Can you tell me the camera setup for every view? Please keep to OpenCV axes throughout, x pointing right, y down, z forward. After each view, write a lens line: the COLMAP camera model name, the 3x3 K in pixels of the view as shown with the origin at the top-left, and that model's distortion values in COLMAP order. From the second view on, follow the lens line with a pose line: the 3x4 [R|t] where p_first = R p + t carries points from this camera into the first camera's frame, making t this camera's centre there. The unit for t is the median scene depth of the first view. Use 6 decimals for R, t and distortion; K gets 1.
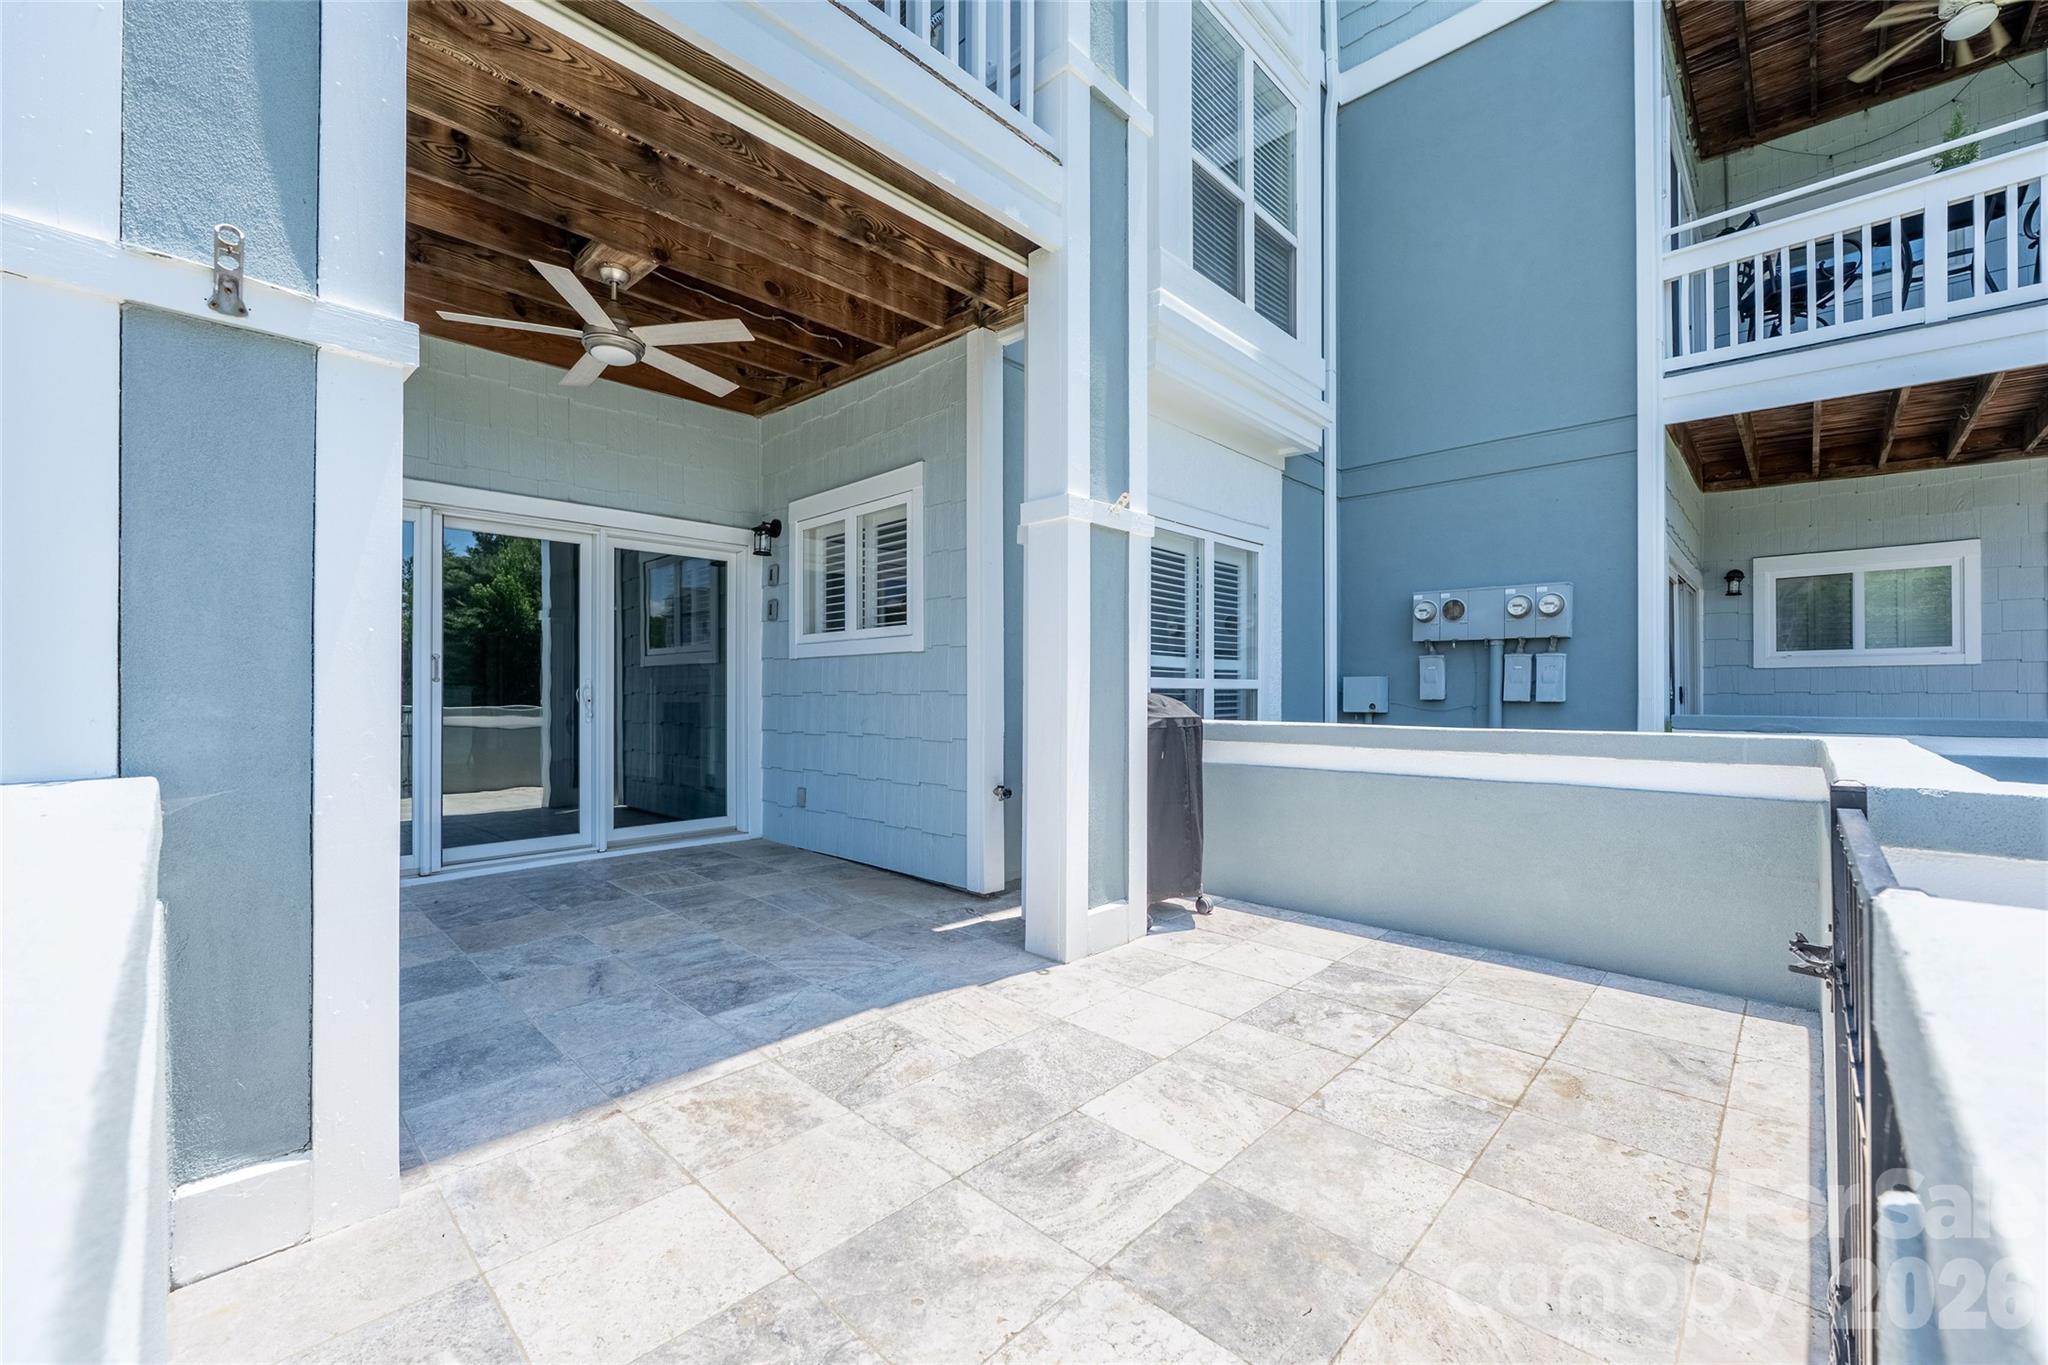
lens RADIAL K [[817.7, 0, 1024.0], [0, 817.7, 682.5], [0, 0, 1]] dist [-0.002470, -0.000195]
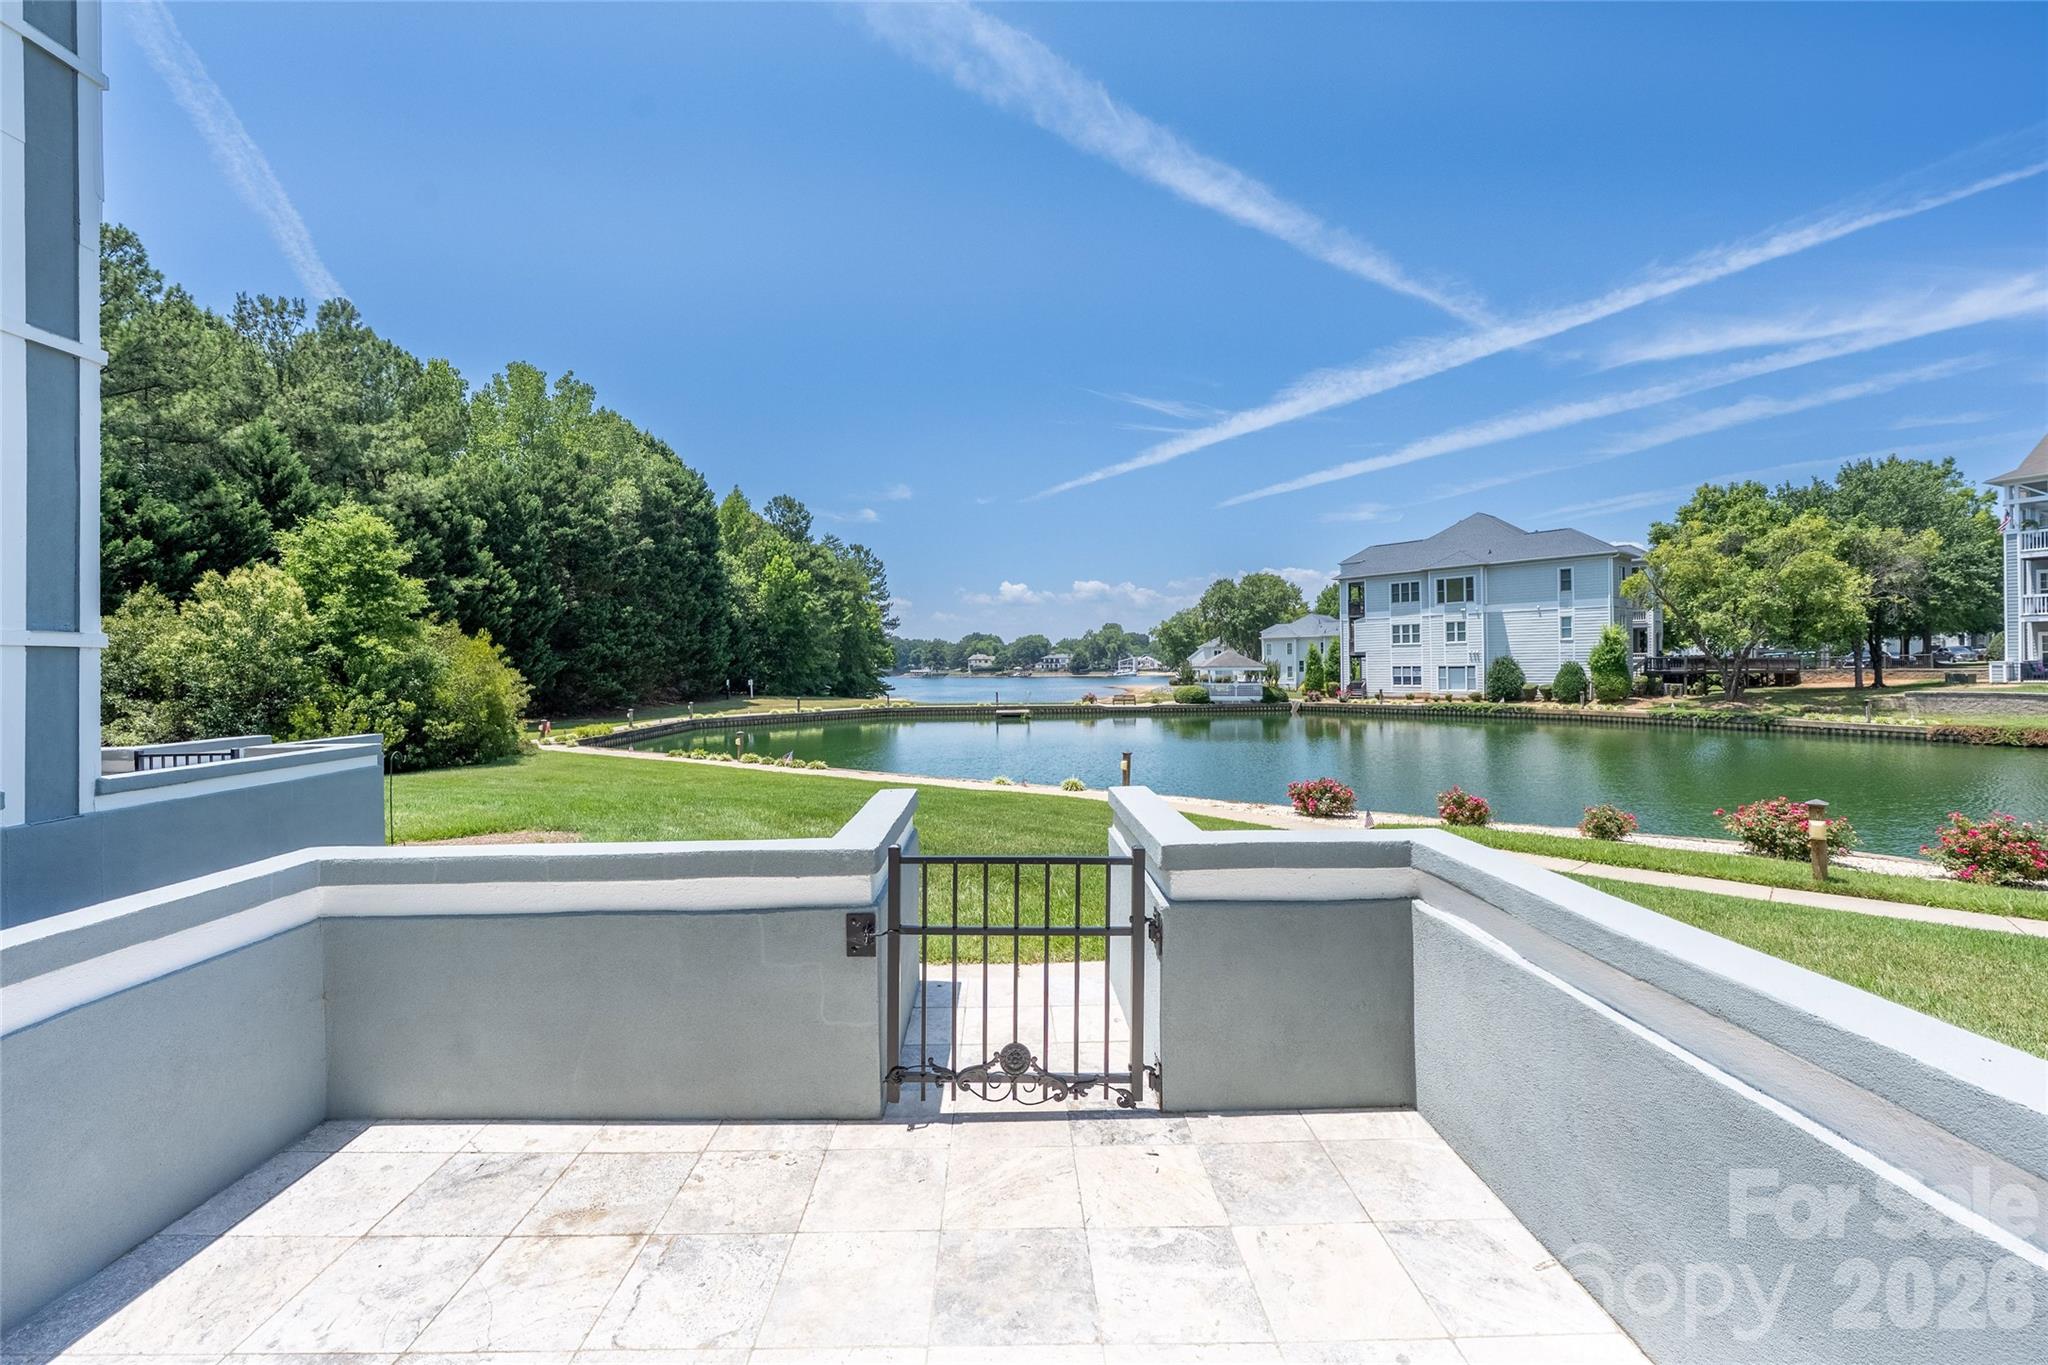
lens RADIAL K [[832.7, 0, 1012.3], [0, 832.7, 666.5], [0, 0, 1]] dist [-0.005127, -0.000058]
pose [[-0.700998, 0.011120, 0.713077, -0.406843], [0.004537, 0.999928, -0.011133, -0.163203], [-0.713149, -0.004569, -0.700998, 1.127559]]
